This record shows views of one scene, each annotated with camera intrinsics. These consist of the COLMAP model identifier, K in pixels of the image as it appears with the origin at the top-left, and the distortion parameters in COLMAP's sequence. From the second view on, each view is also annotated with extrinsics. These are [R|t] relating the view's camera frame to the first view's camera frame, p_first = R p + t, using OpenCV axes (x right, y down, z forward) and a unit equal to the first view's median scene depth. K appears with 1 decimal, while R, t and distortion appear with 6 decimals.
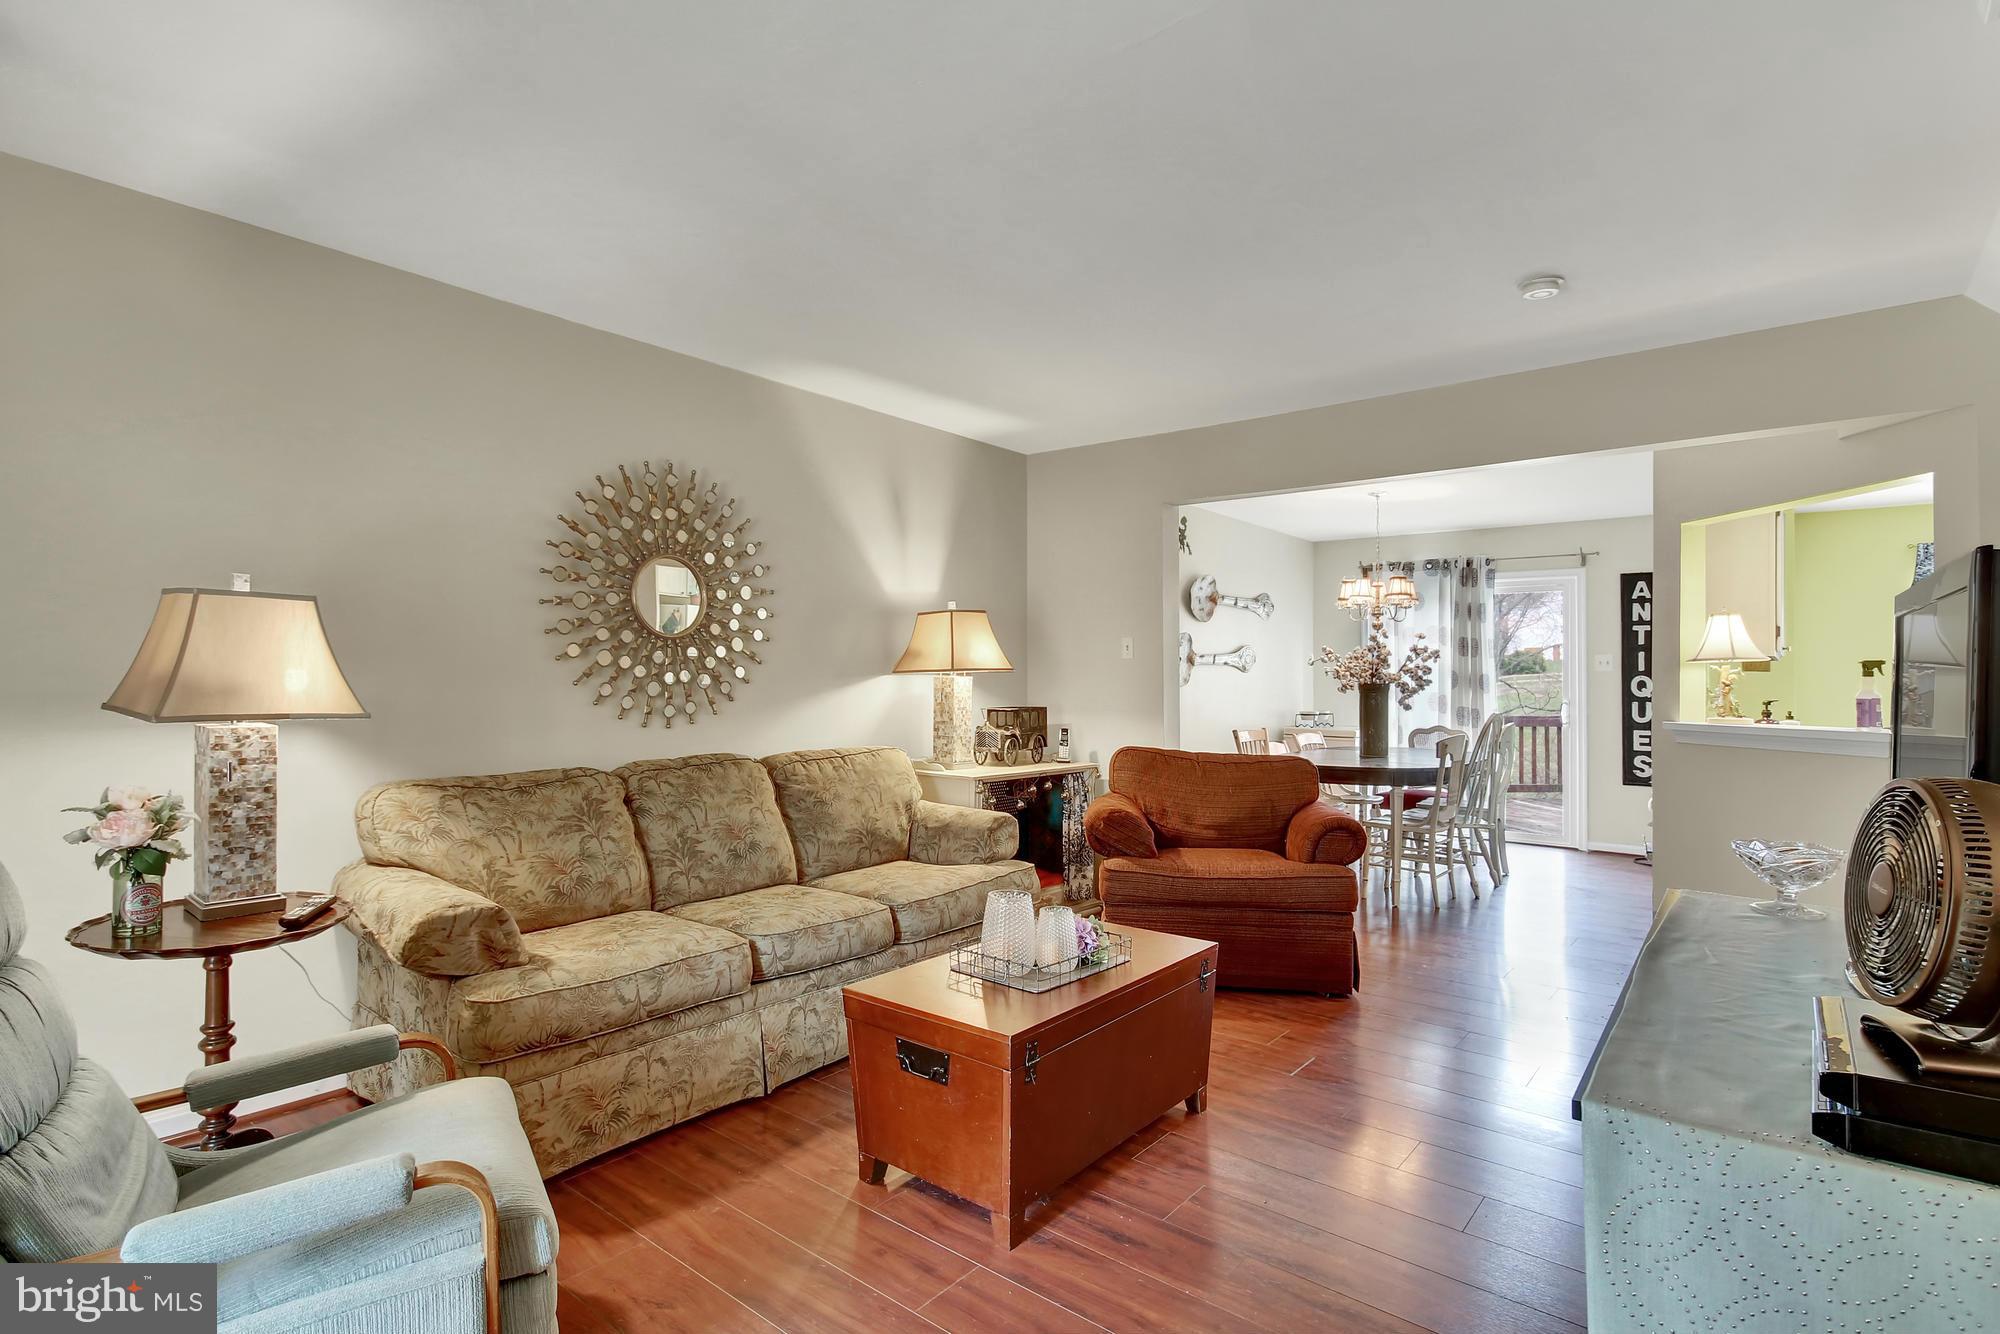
lens RADIAL K [[961.6, 0, 999.7], [0, 961.6, 635.9], [0, 0, 1]] dist [-0.000222, -0.000119]
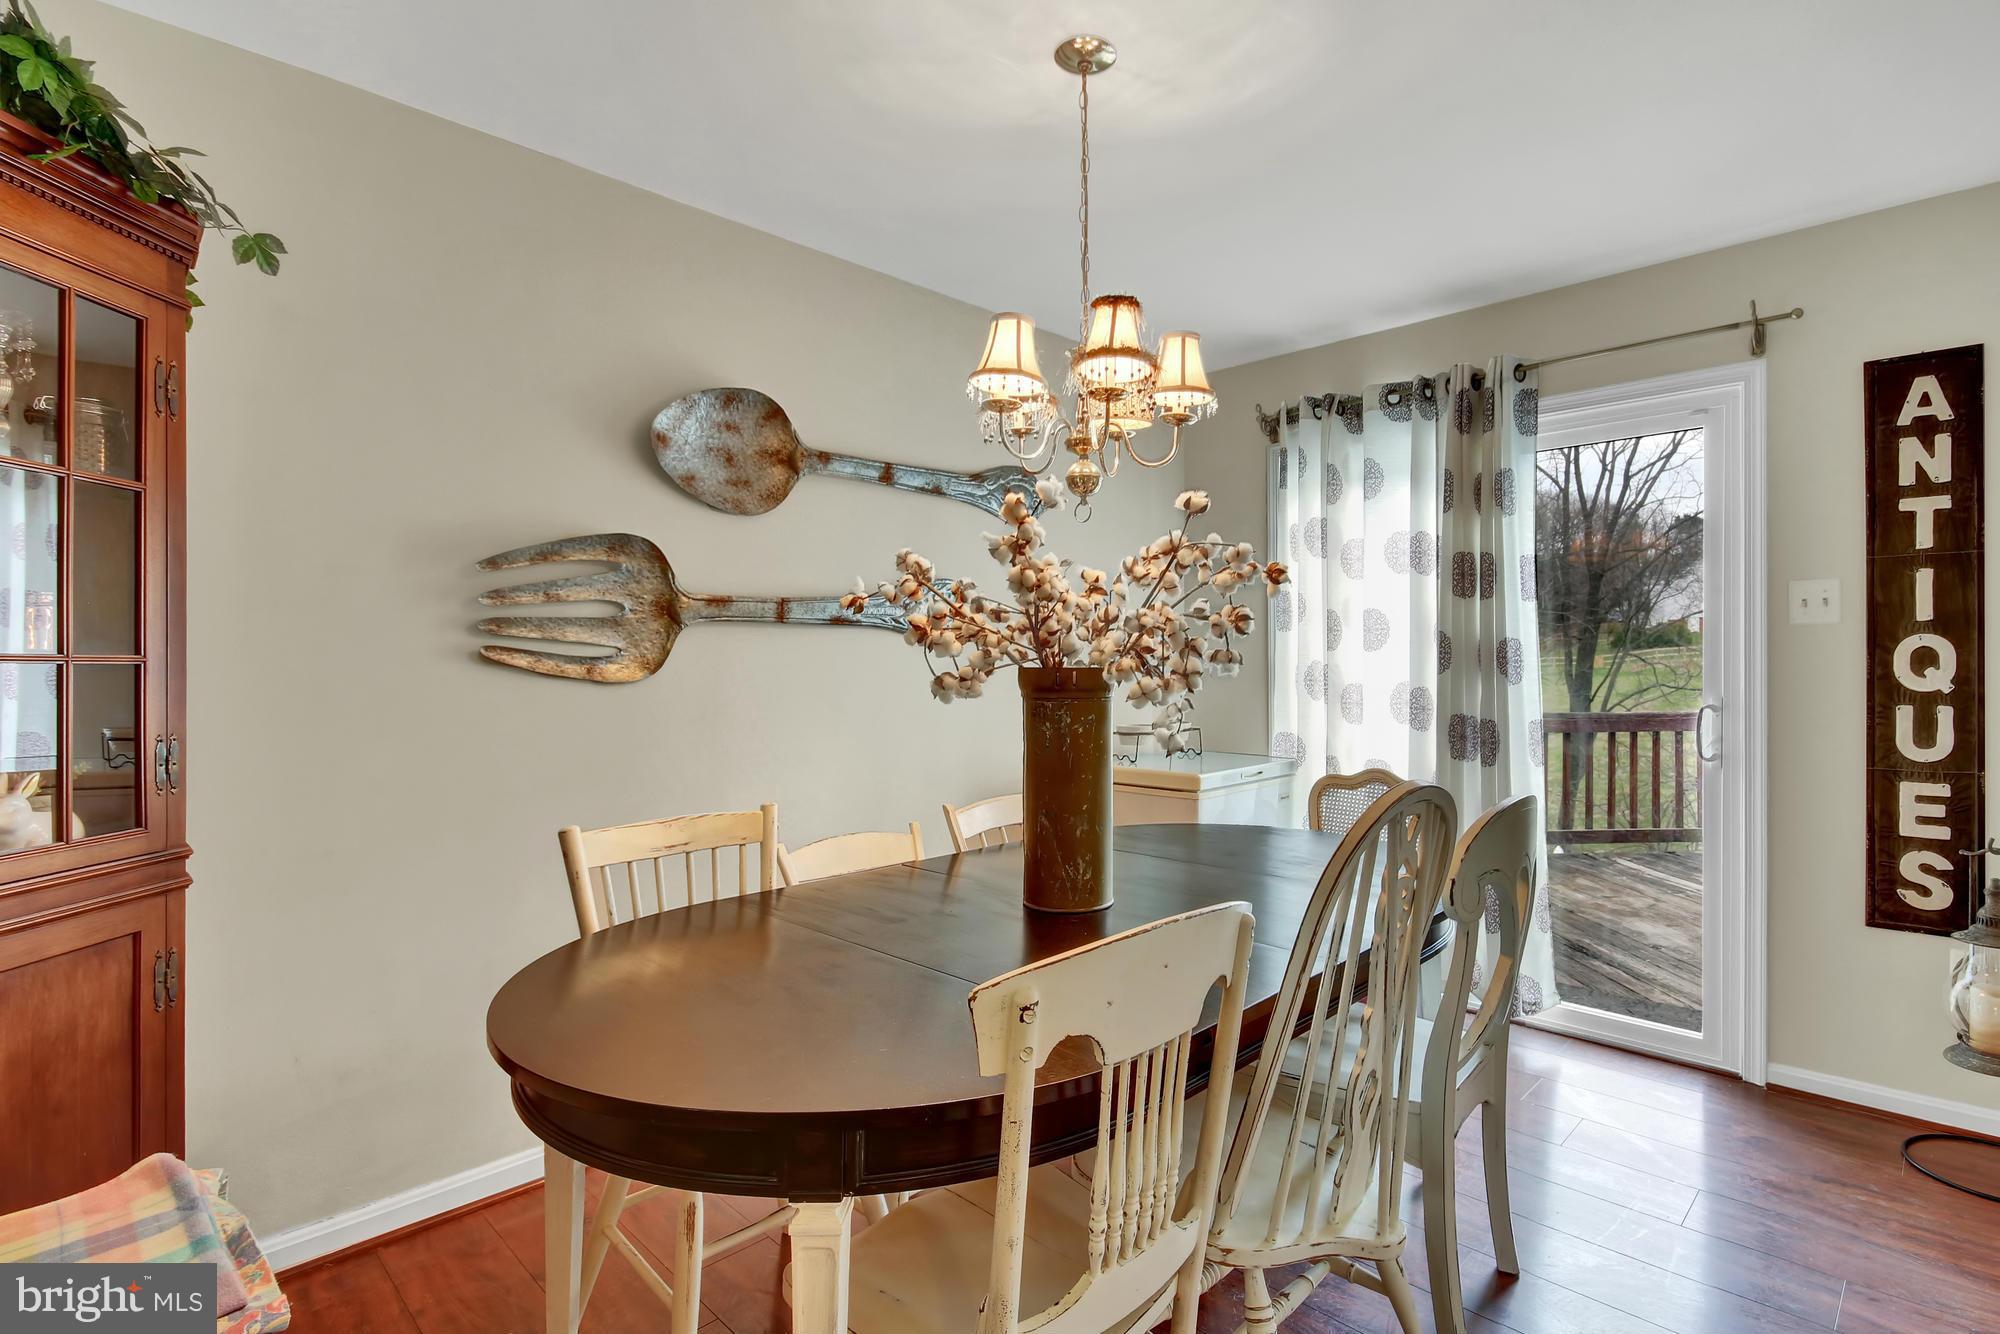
lens RADIAL K [[958.4, 0, 999.2], [0, 958.4, 658.2], [0, 0, 1]] dist [-0.069840, 0.017801]
pose [[0.995278, -0.015237, -0.095865, 0.346903], [0.018841, 0.999145, 0.036803, 0.031199], [0.095223, -0.038435, 0.994714, 0.617997]]
